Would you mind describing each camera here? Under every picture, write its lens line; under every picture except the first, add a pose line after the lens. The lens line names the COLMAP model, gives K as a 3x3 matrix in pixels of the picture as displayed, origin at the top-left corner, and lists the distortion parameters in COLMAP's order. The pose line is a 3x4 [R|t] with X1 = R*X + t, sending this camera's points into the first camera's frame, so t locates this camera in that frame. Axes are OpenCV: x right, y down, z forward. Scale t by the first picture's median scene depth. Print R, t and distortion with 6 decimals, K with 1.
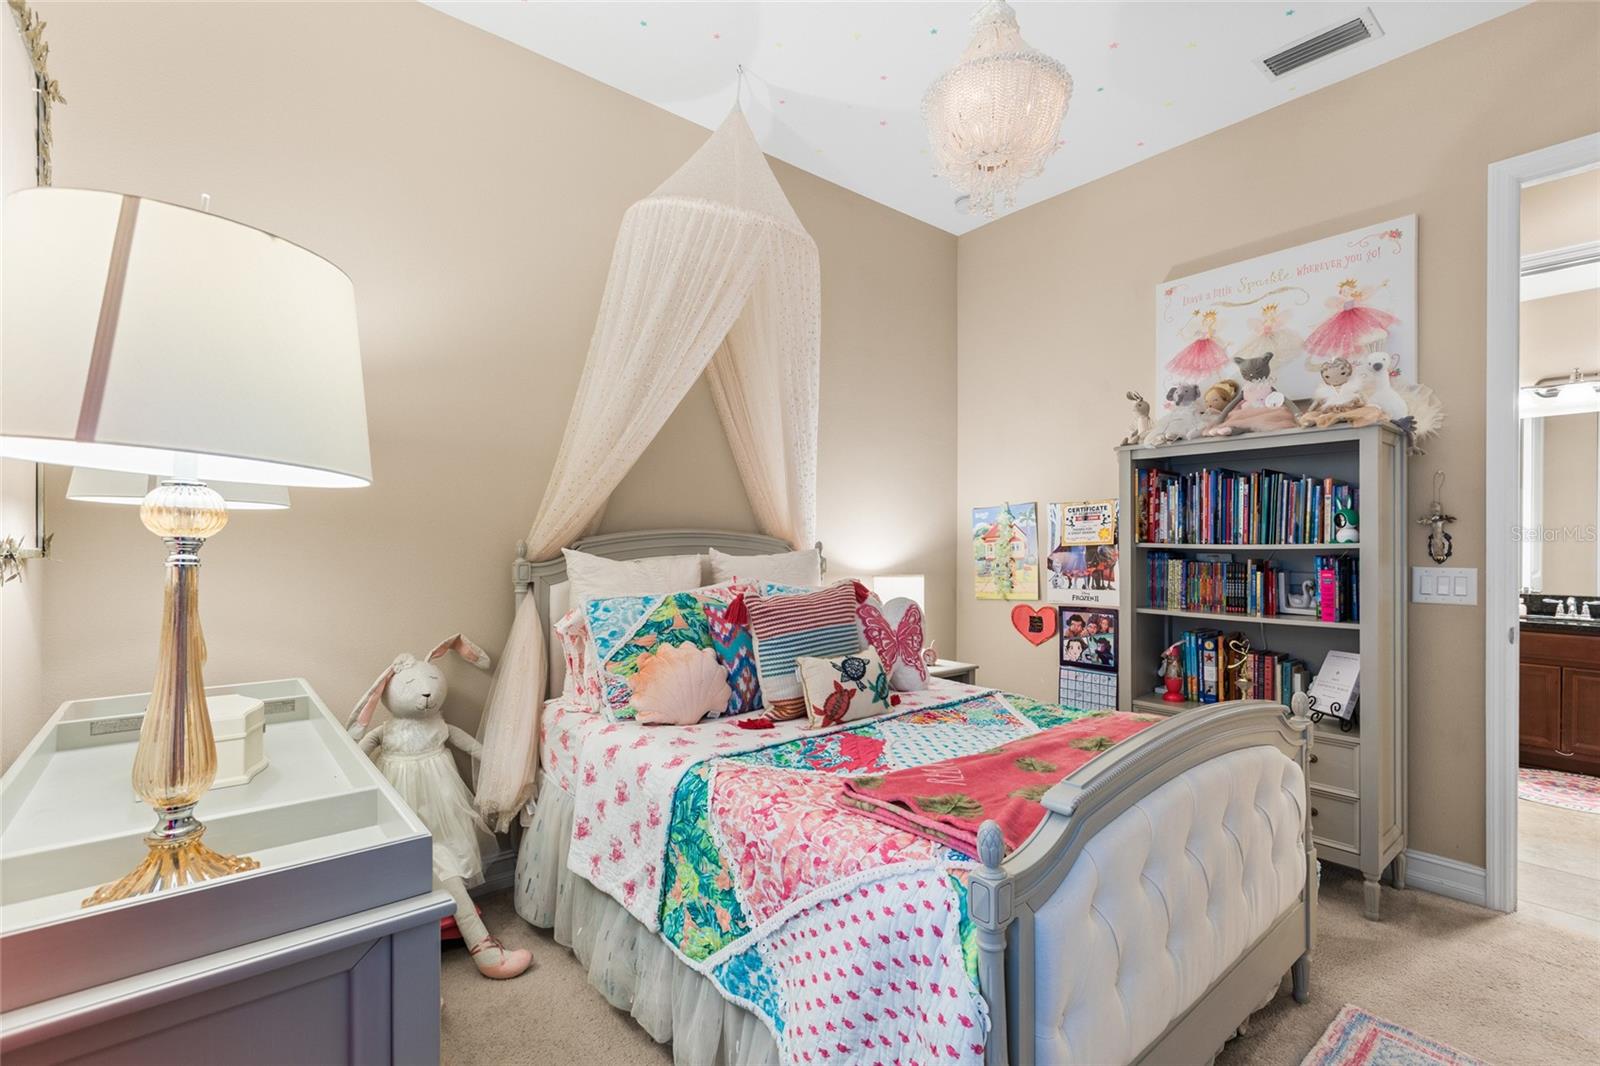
lens RADIAL K [[721.3, 0, 800.0], [0, 721.3, 542.5], [0, 0, 1]] dist [0.003700, -0.001441]
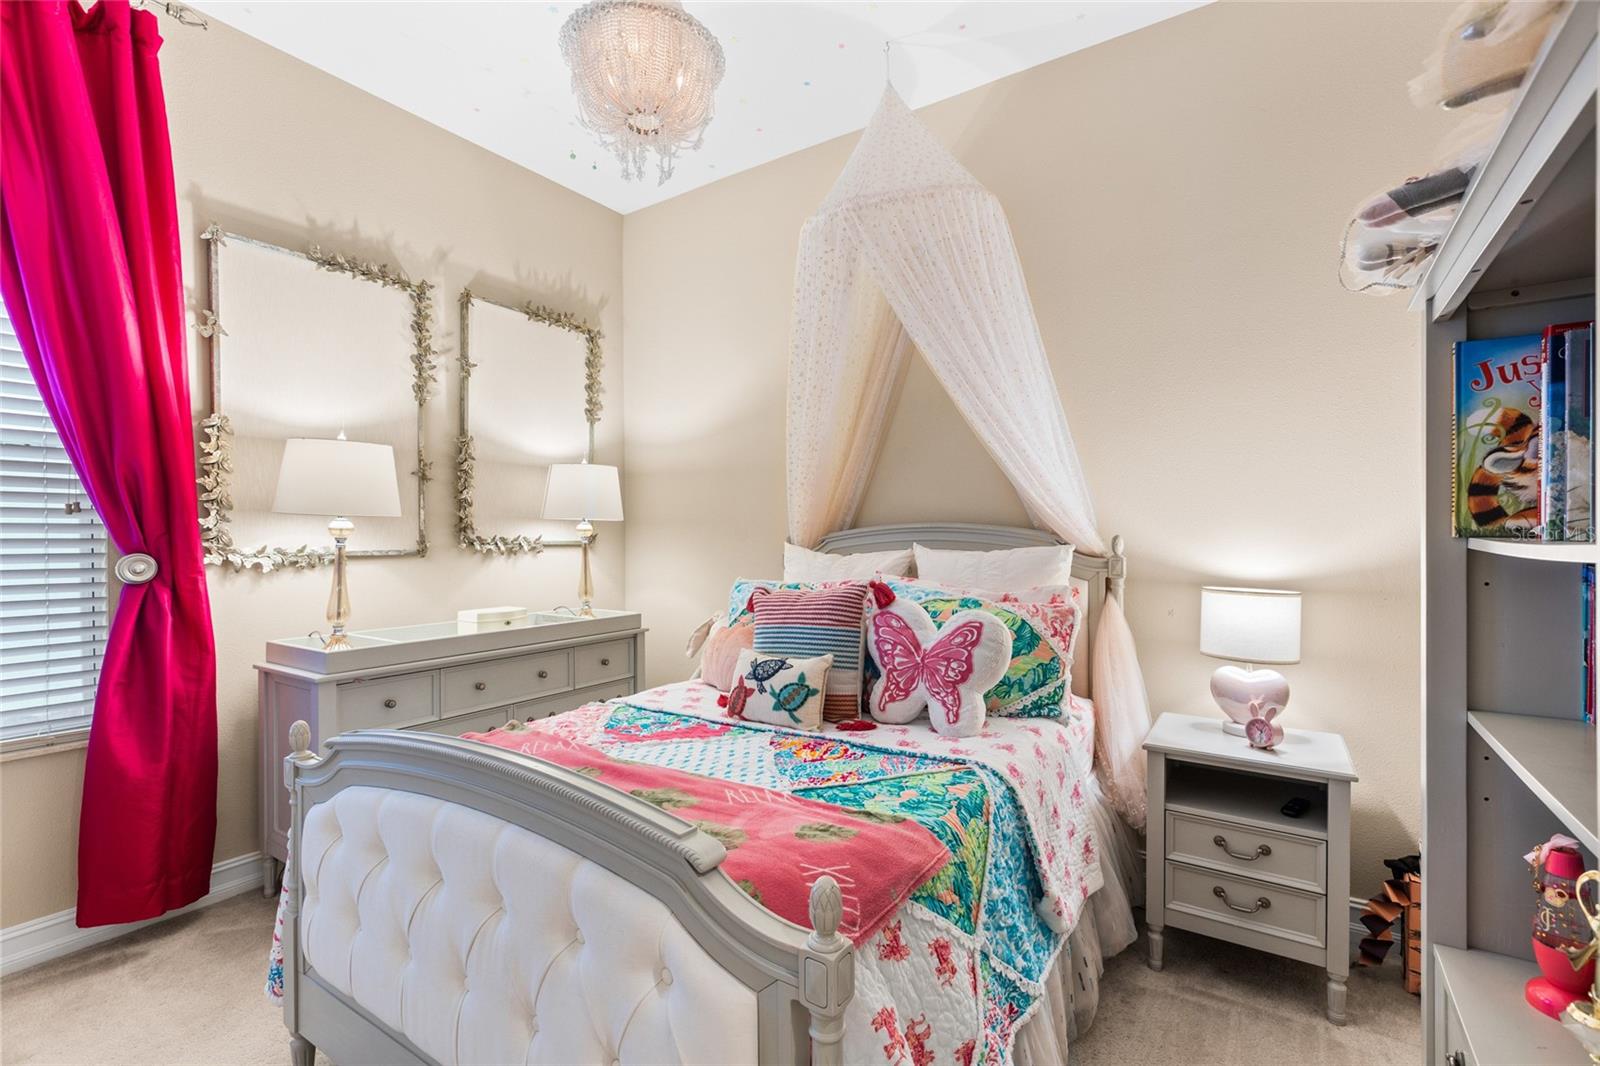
lens RADIAL K [[721.3, 0, 803.1], [0, 721.3, 535.9], [0, 0, 1]] dist [0.003700, -0.001441]
pose [[0.283616, -0.000077, -0.958938, 1.015177], [0.004856, 0.999987, 0.001356, -0.003697], [0.958926, -0.005041, 0.283613, 0.782941]]
